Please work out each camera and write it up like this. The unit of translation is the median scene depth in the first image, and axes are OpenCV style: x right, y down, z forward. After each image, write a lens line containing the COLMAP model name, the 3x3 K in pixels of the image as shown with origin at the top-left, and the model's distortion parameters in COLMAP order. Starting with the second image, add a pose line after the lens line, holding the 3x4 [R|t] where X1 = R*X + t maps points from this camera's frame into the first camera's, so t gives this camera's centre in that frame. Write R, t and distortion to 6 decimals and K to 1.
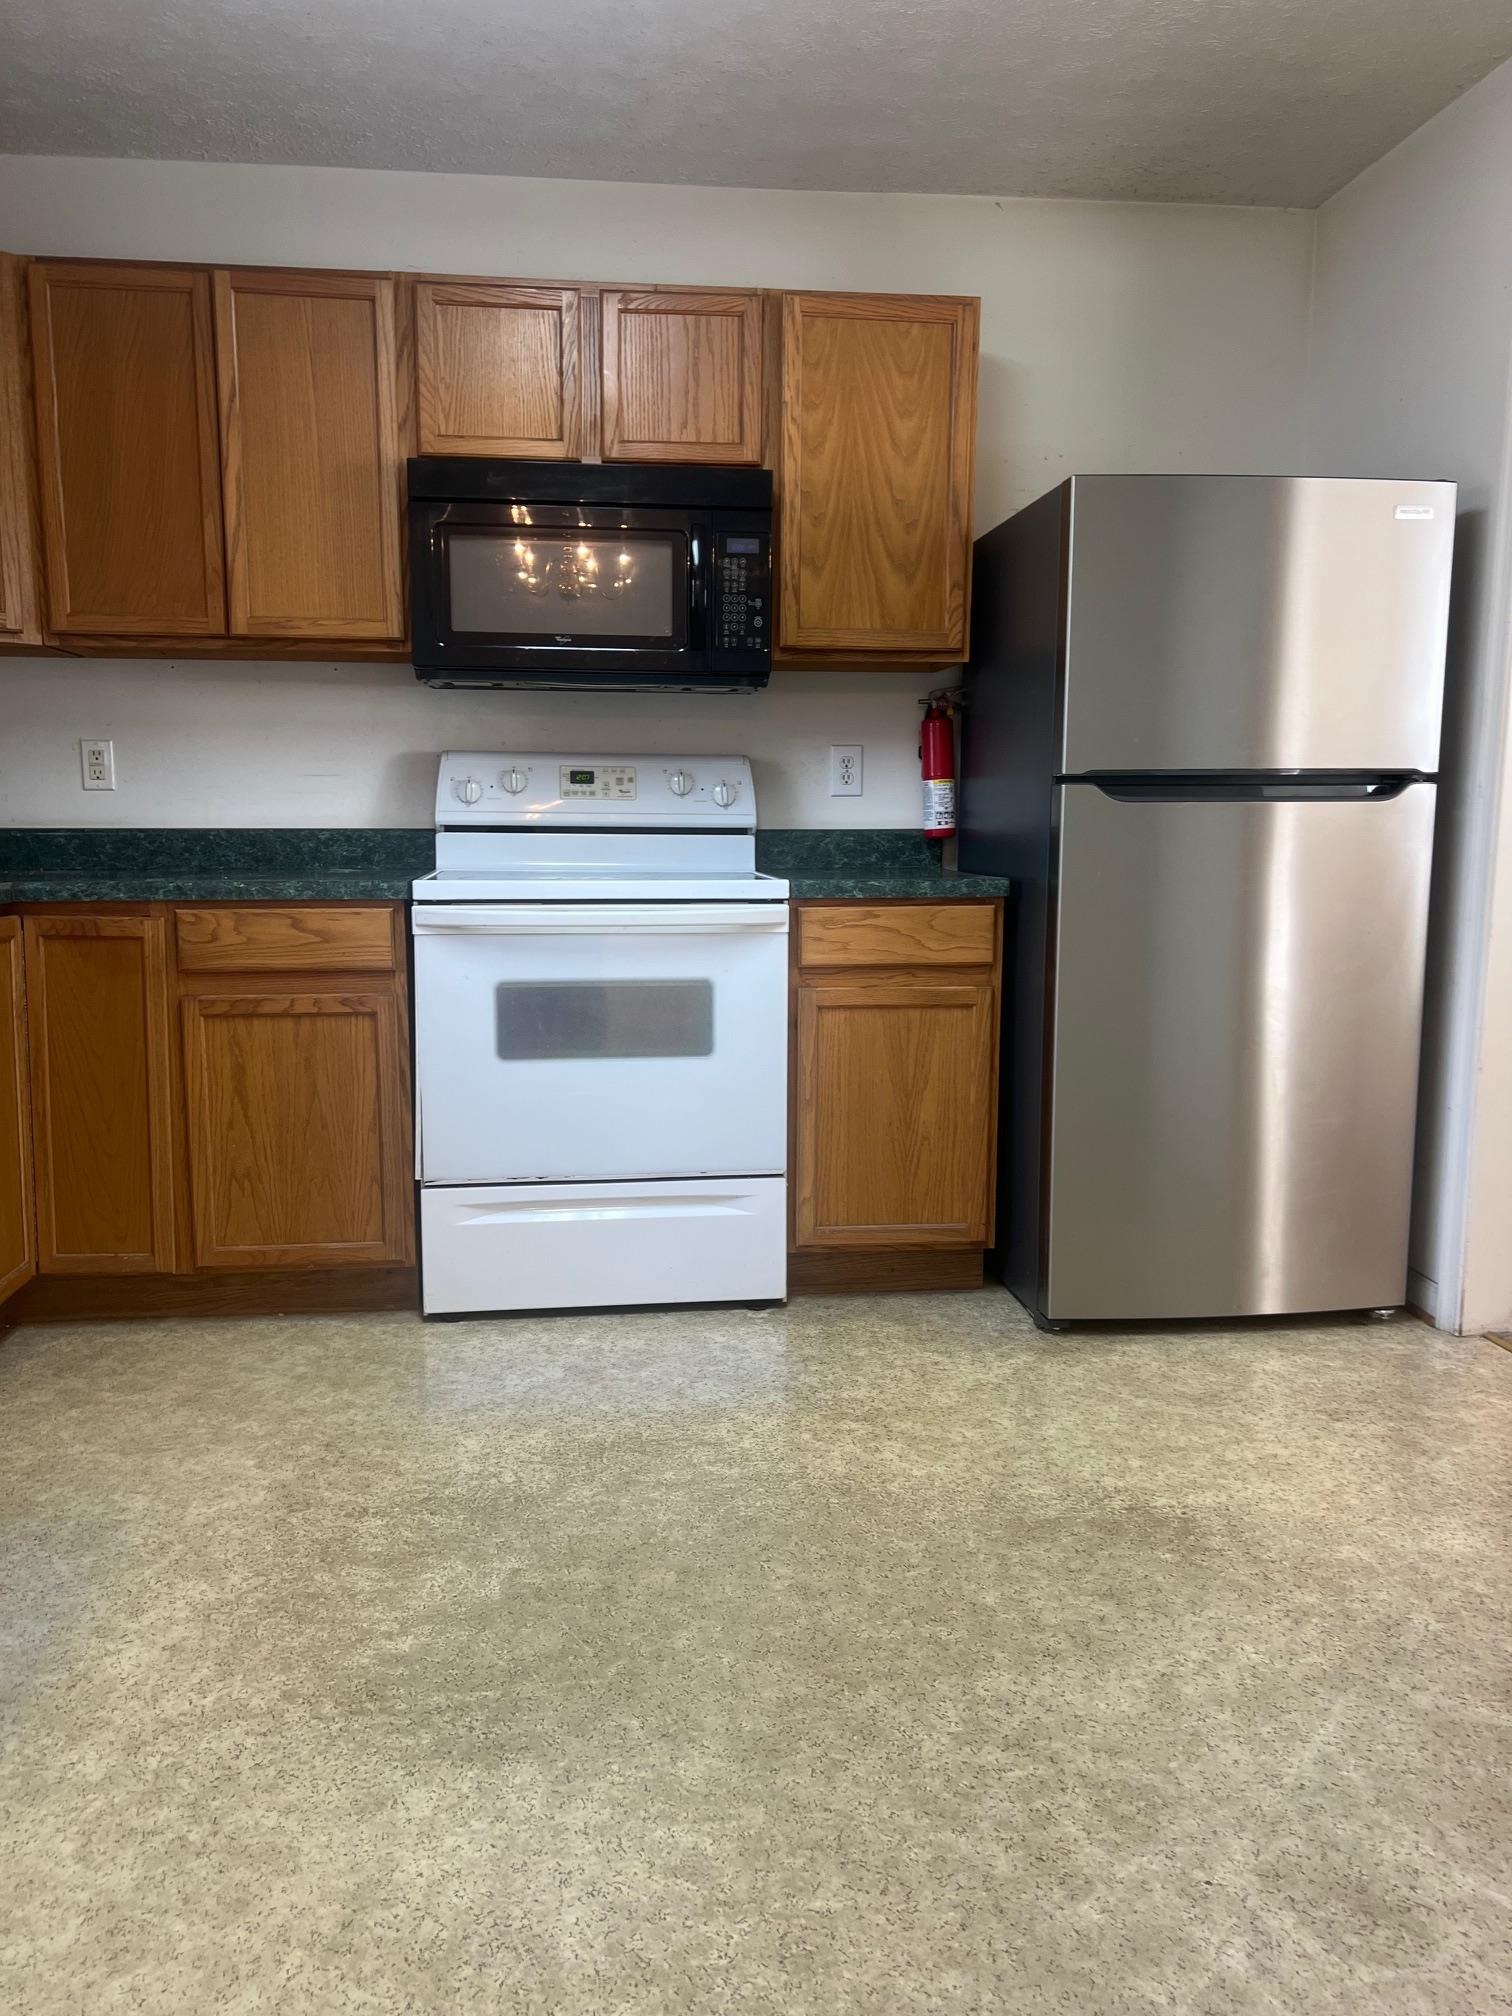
lens RADIAL K [[1517.5, 0, 744.7], [0, 1517.5, 1022.9], [0, 0, 1]] dist [0.040148, -0.062239]
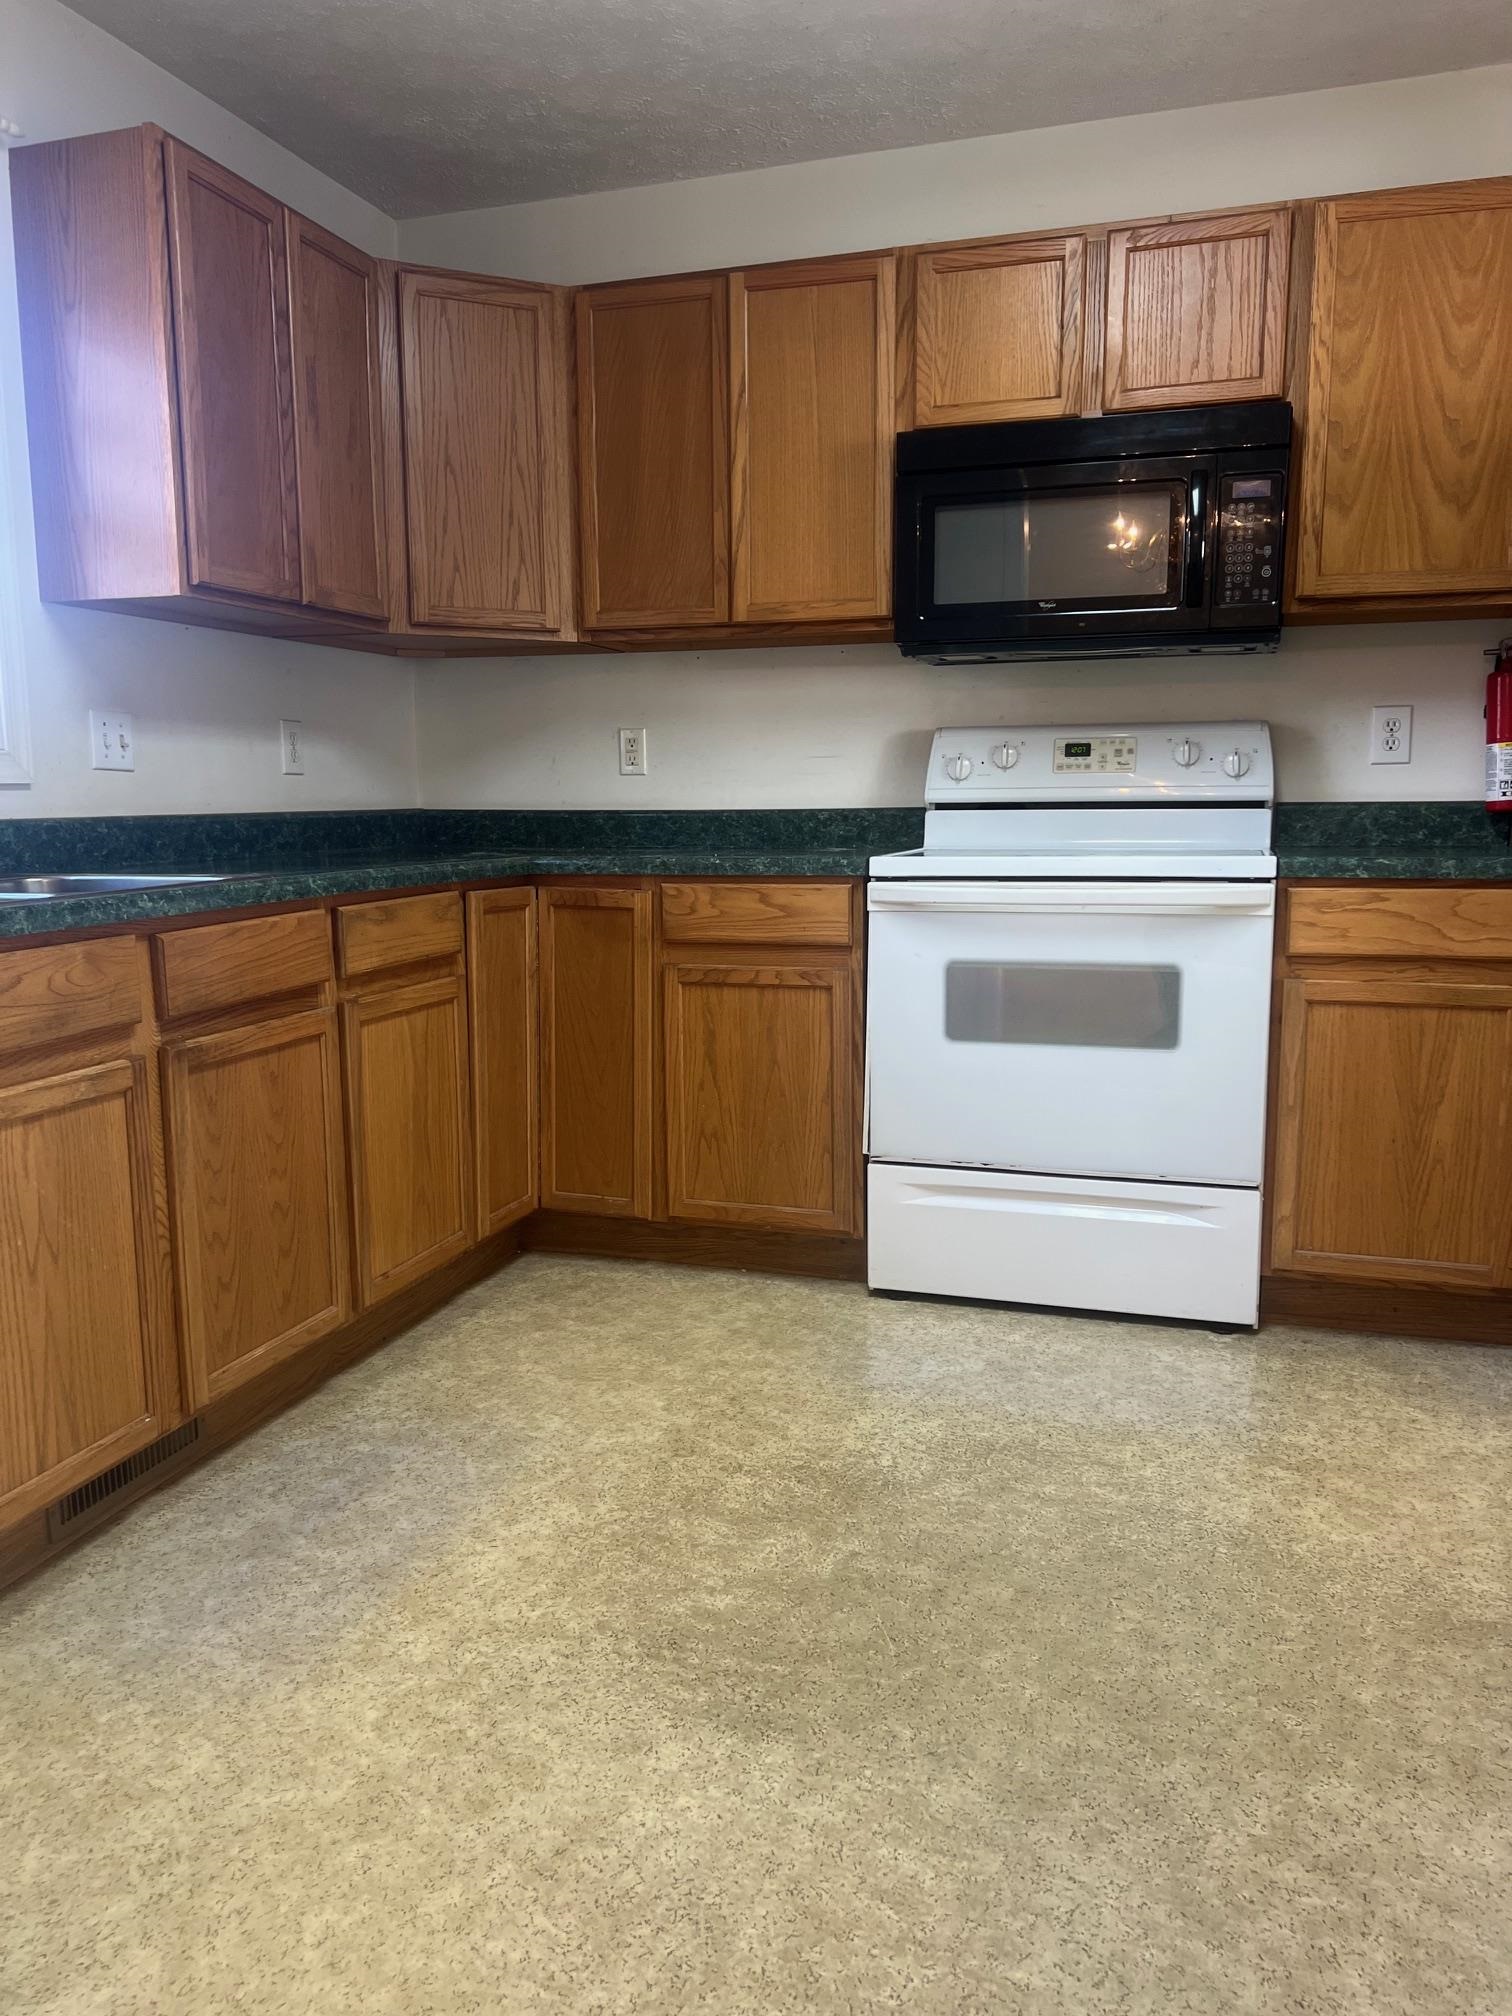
lens RADIAL K [[1517.5, 0, 747.1], [0, 1517.5, 1021.8], [0, 0, 1]] dist [0.040148, -0.062239]
pose [[0.906466, 0.051309, -0.419151, 0.131562], [-0.048996, 0.998666, 0.016288, 0.003045], [0.419428, 0.005772, 0.907770, 0.056196]]
